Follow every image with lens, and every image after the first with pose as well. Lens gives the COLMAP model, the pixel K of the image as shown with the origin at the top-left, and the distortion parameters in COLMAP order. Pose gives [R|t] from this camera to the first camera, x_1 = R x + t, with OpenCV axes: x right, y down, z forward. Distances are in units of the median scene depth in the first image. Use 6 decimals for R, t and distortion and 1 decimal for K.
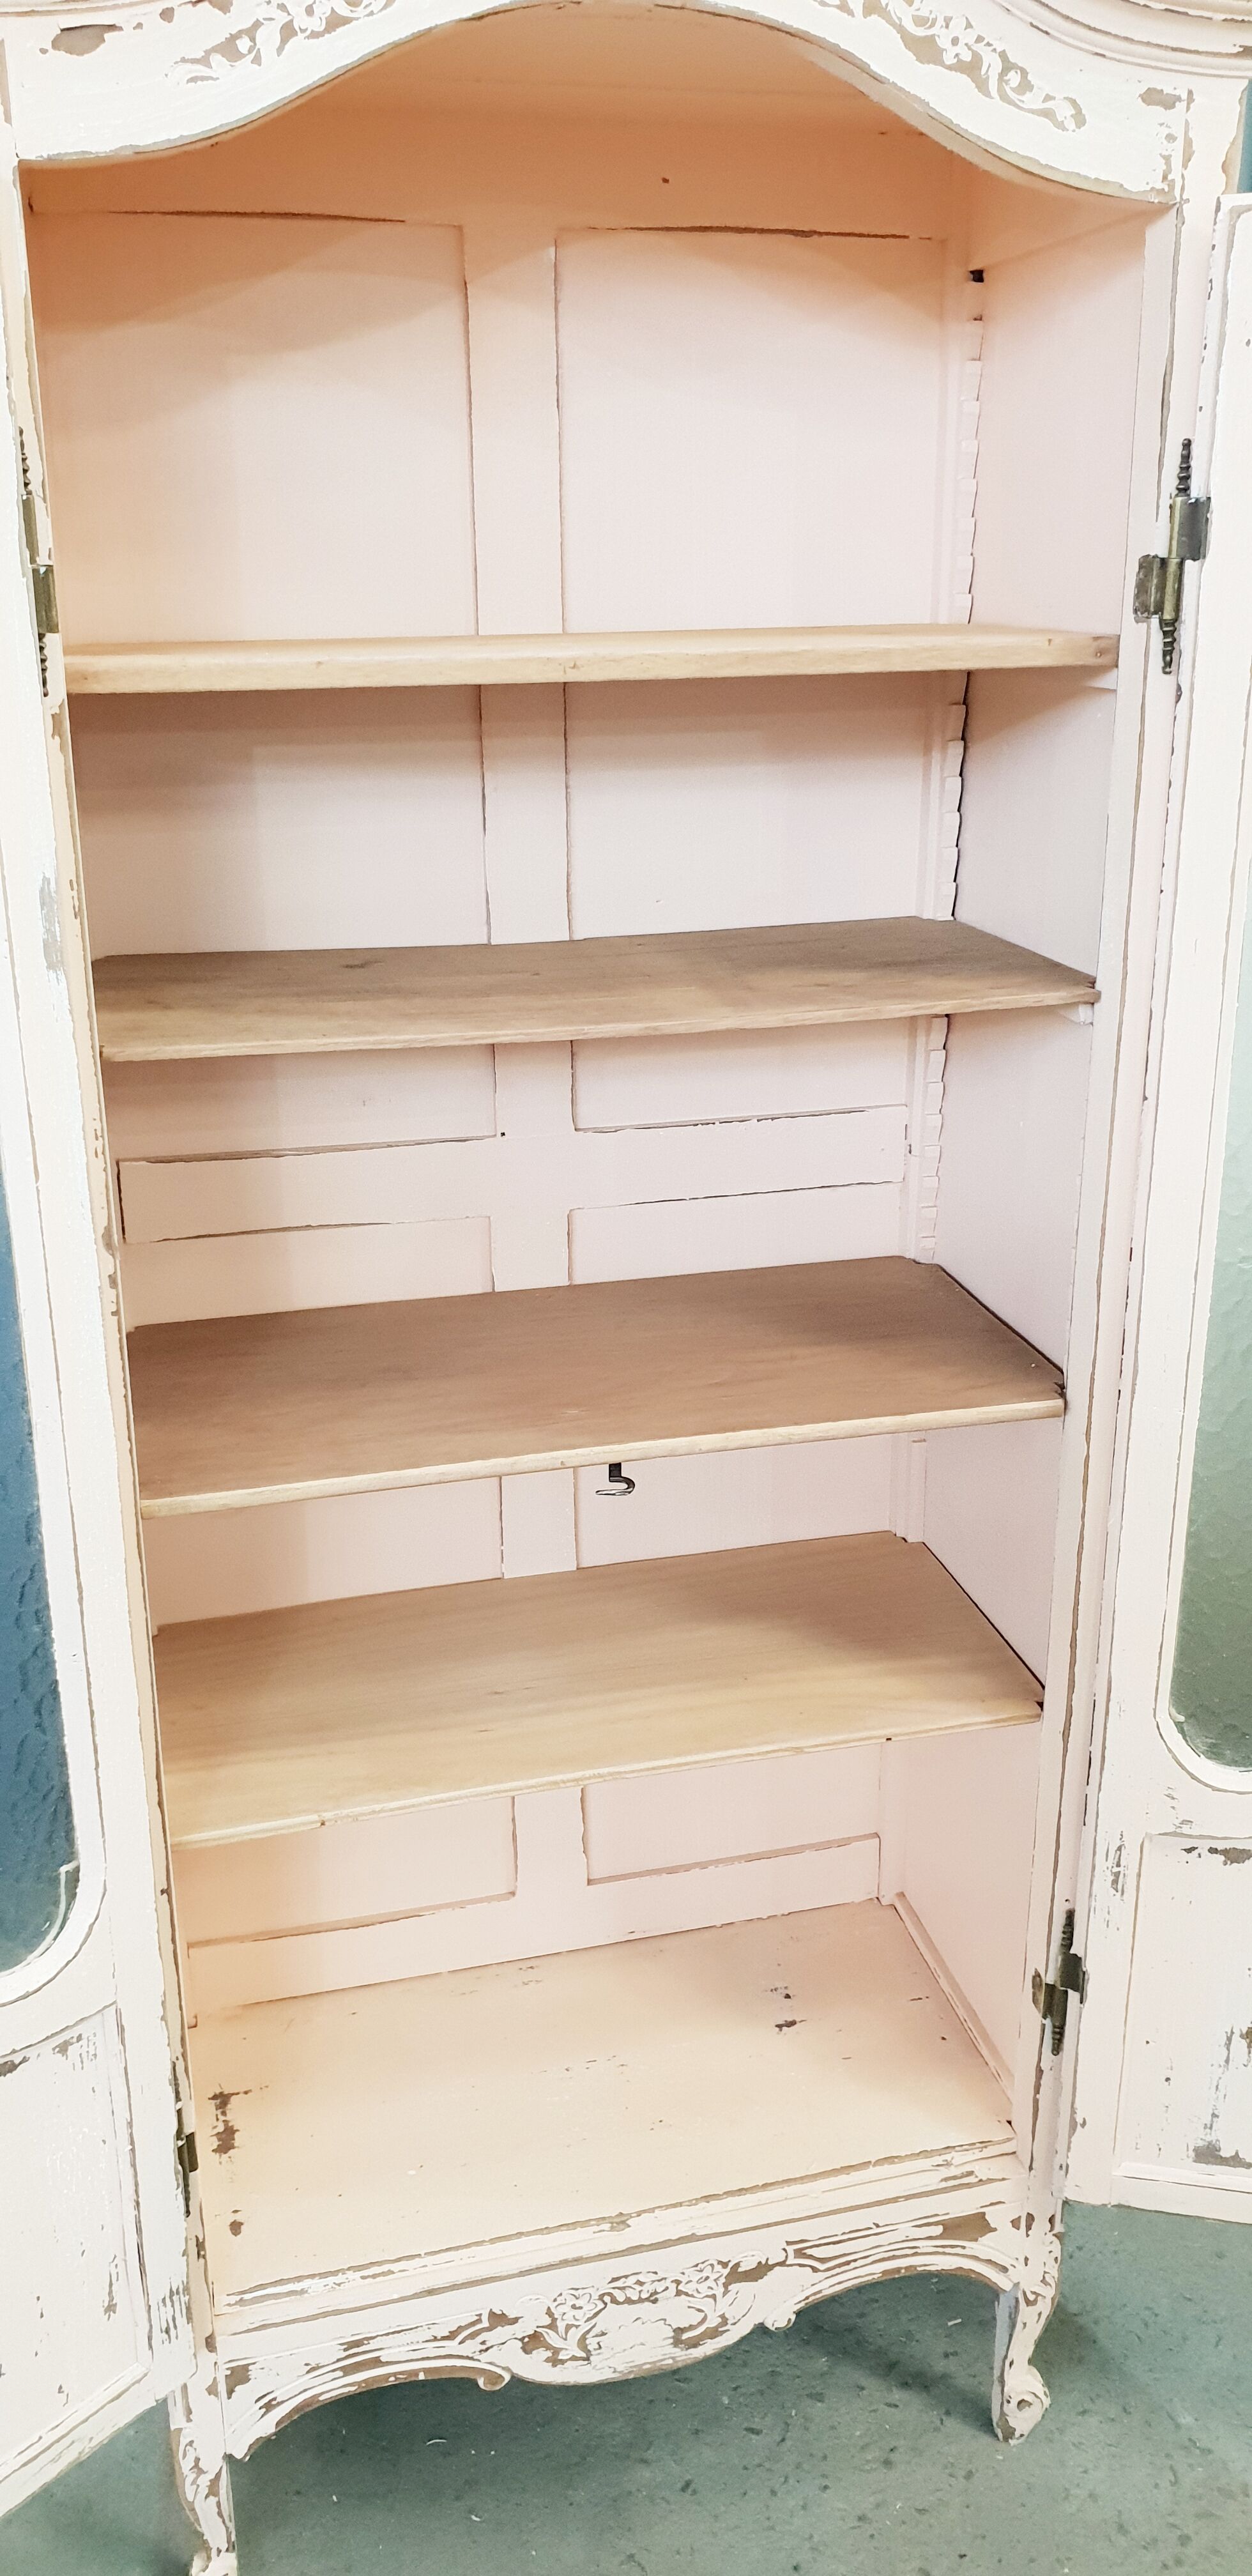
lens RADIAL K [[2020.2, 0, 635.7], [0, 2020.2, 1270.3], [0, 0, 1]] dist [0.015895, 0.008022]
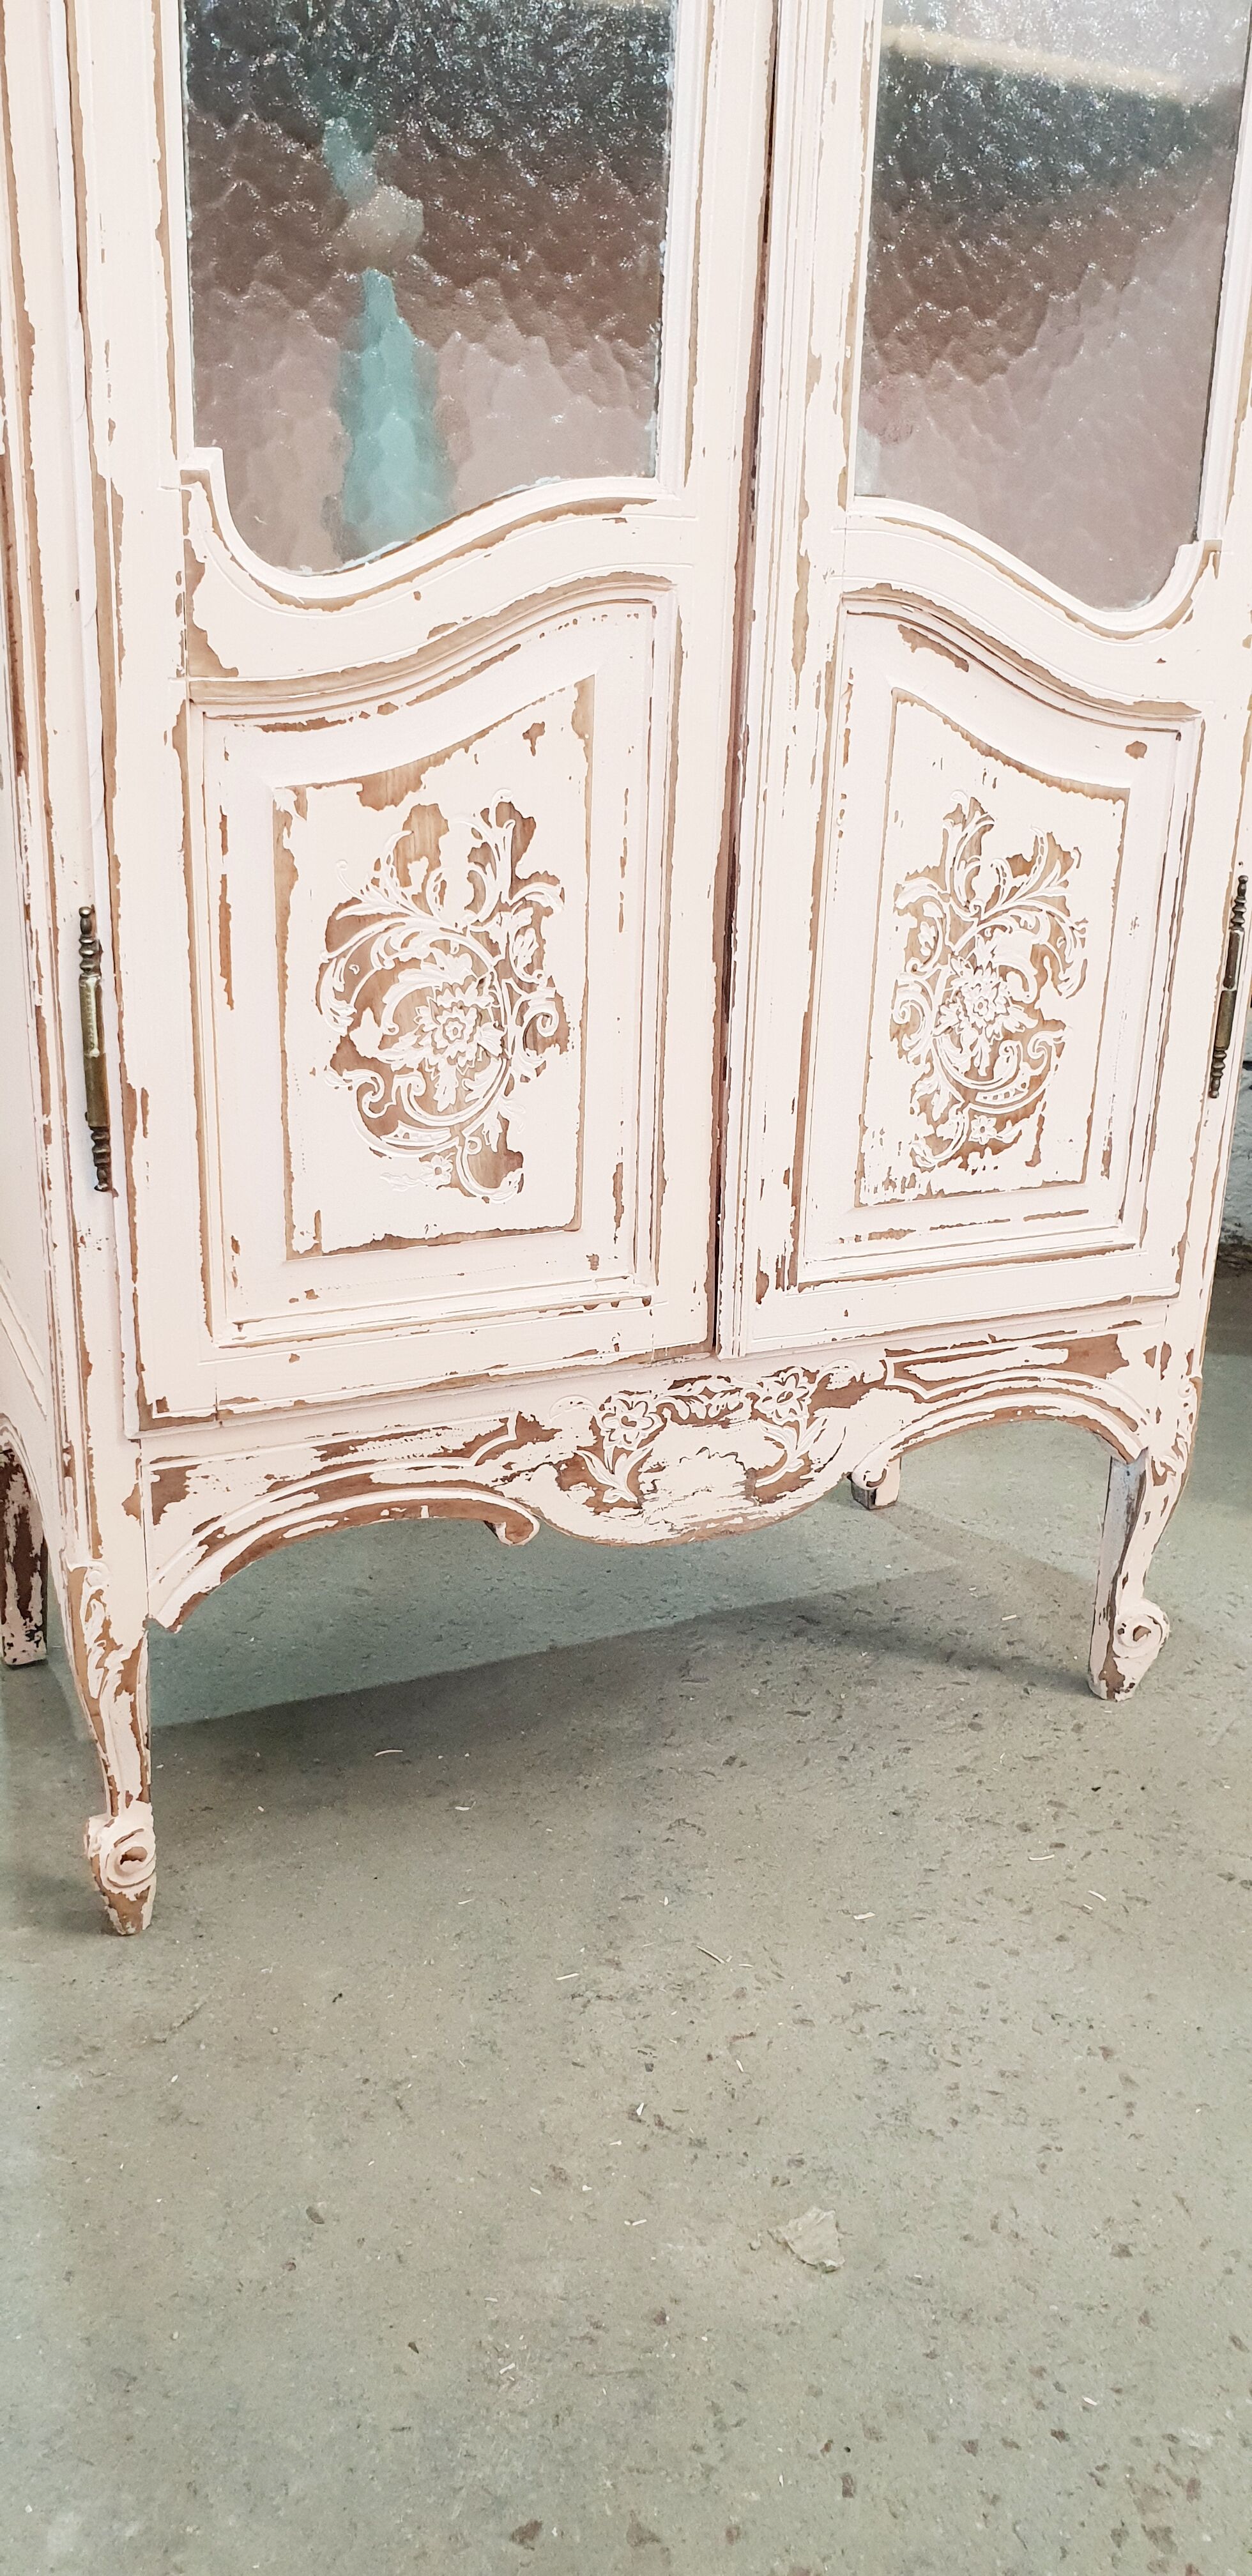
lens RADIAL K [[2020.2, 0, 650.4], [0, 2020.2, 1268.4], [0, 0, 1]] dist [0.015895, 0.008022]
pose [[0.981218, -0.024097, 0.191392, -0.161697], [0.030160, 0.999129, -0.028825, 0.485219], [-0.190531, 0.034056, 0.981090, 0.289026]]
